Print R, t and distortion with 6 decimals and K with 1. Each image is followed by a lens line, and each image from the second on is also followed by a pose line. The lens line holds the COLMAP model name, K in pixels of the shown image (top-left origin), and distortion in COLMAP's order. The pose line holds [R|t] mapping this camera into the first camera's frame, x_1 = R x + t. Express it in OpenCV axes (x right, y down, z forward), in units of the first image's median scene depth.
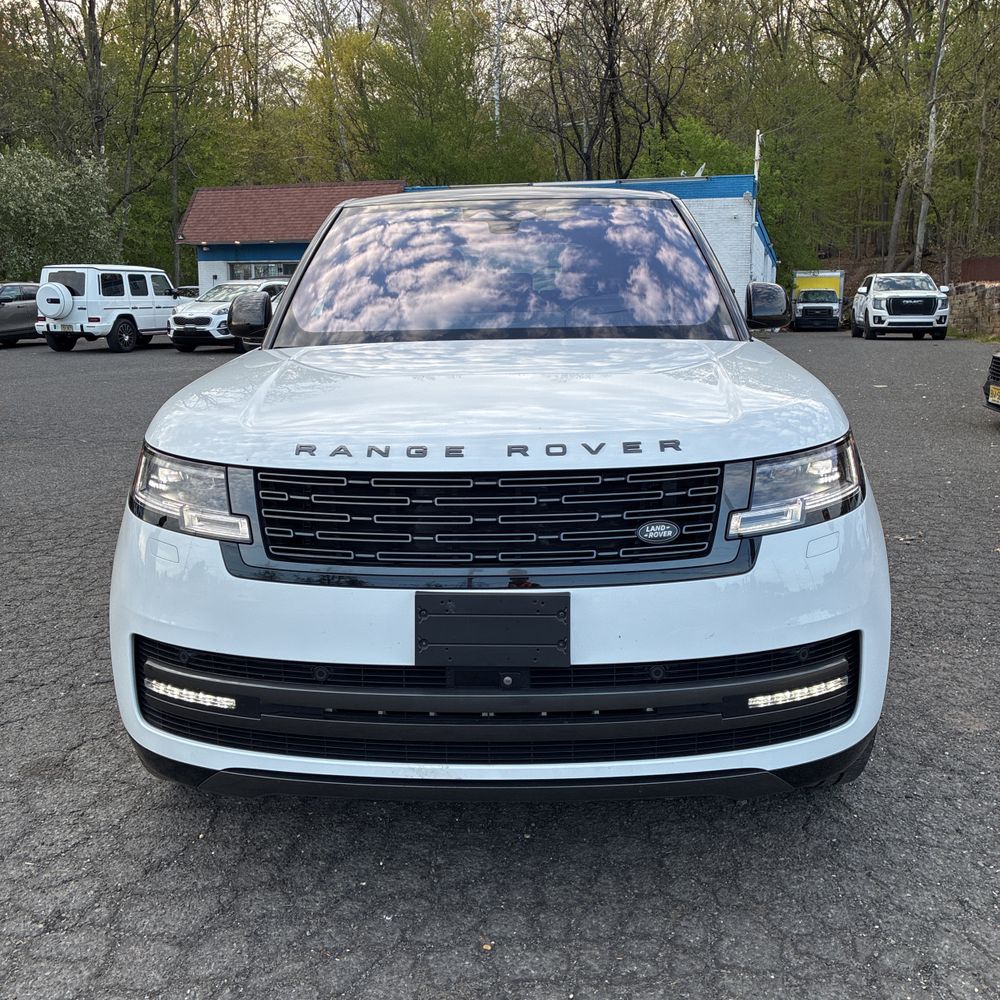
lens RADIAL K [[1022.8, 0, 498.8], [0, 1022.8, 492.0], [0, 0, 1]] dist [0.029556, 0.000000]
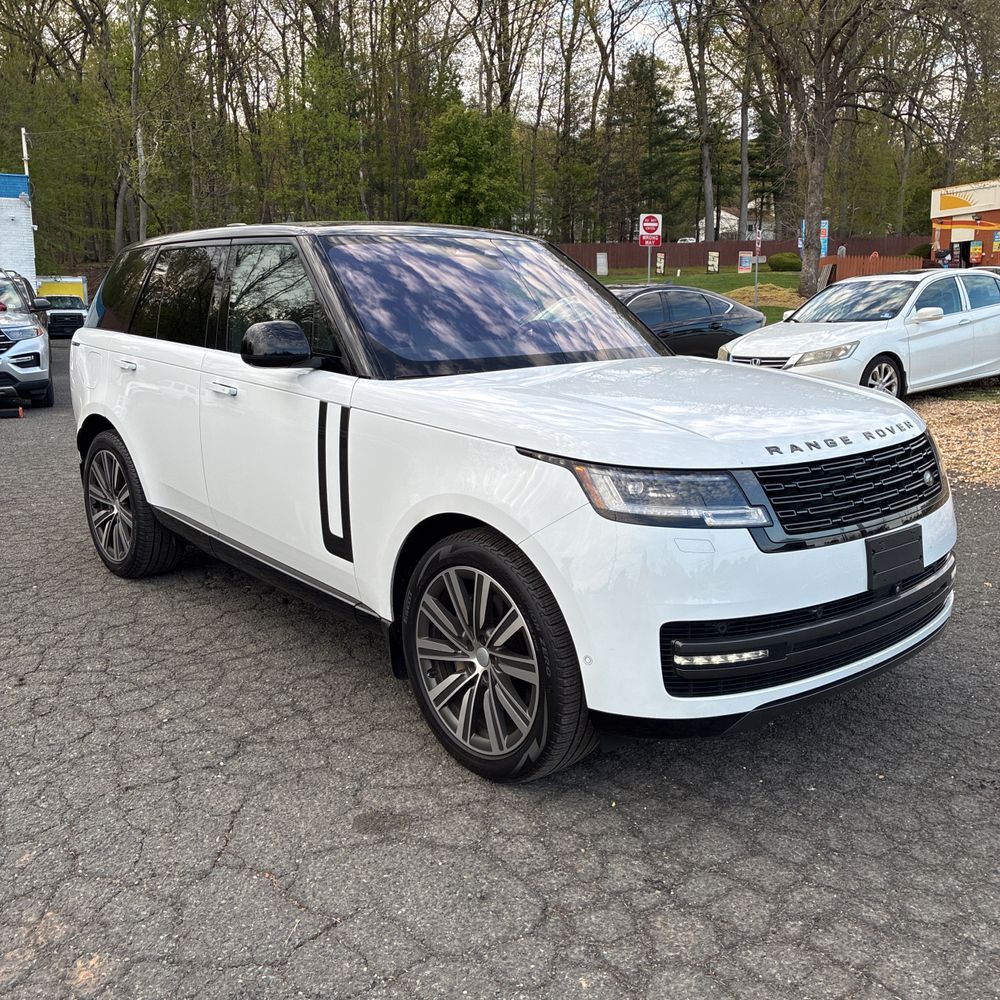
lens RADIAL K [[1022.8, 0, 499.2], [0, 1022.8, 489.4], [0, 0, 1]] dist [0.029556, 0.000000]
pose [[0.720161, -0.123870, 0.682660, -0.530463], [0.128204, 0.990748, 0.044526, -0.037388], [-0.681859, 0.055454, 0.729378, 0.112205]]
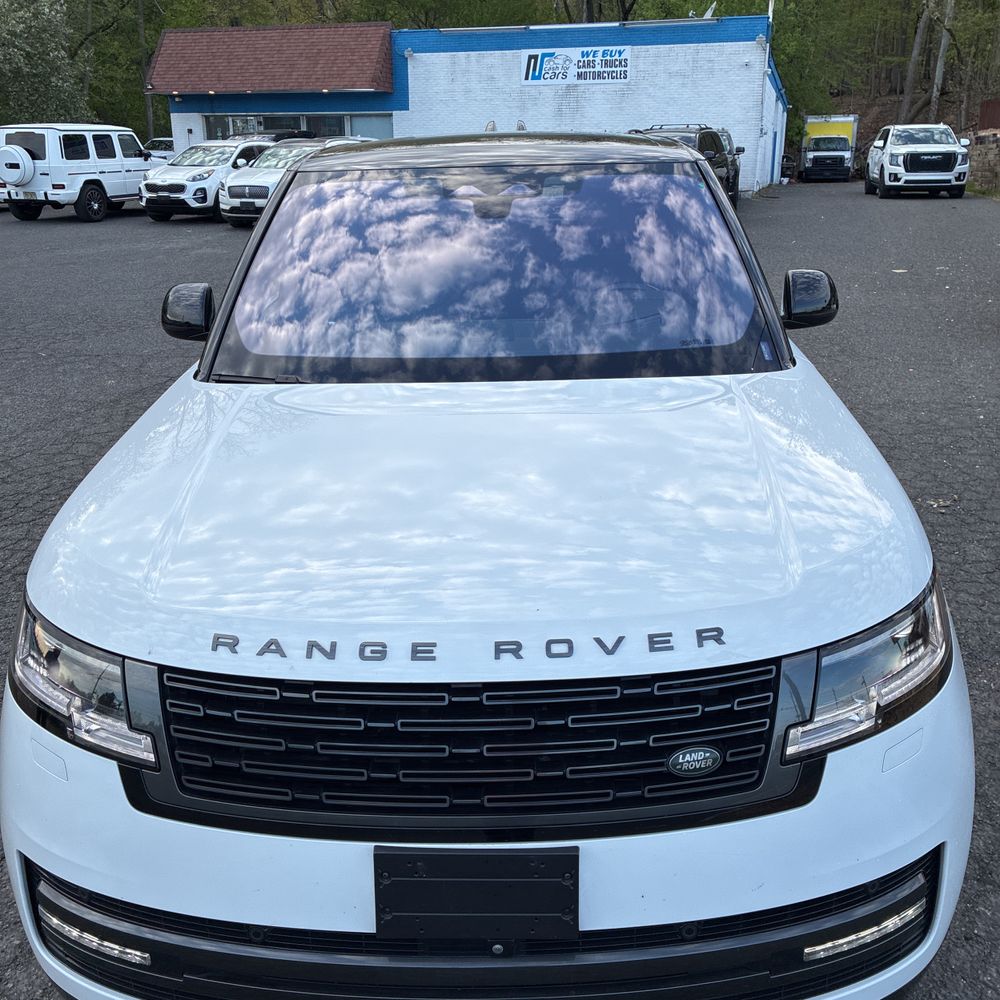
lens RADIAL K [[1022.8, 0, 518.9], [0, 1022.8, 485.0], [0, 0, 1]] dist [0.029556, 0.000000]
pose [[0.999758, -0.011026, 0.019038, 0.005133], [0.008205, 0.989775, 0.142400, -0.102834], [-0.020413, -0.142209, 0.989626, 0.105102]]
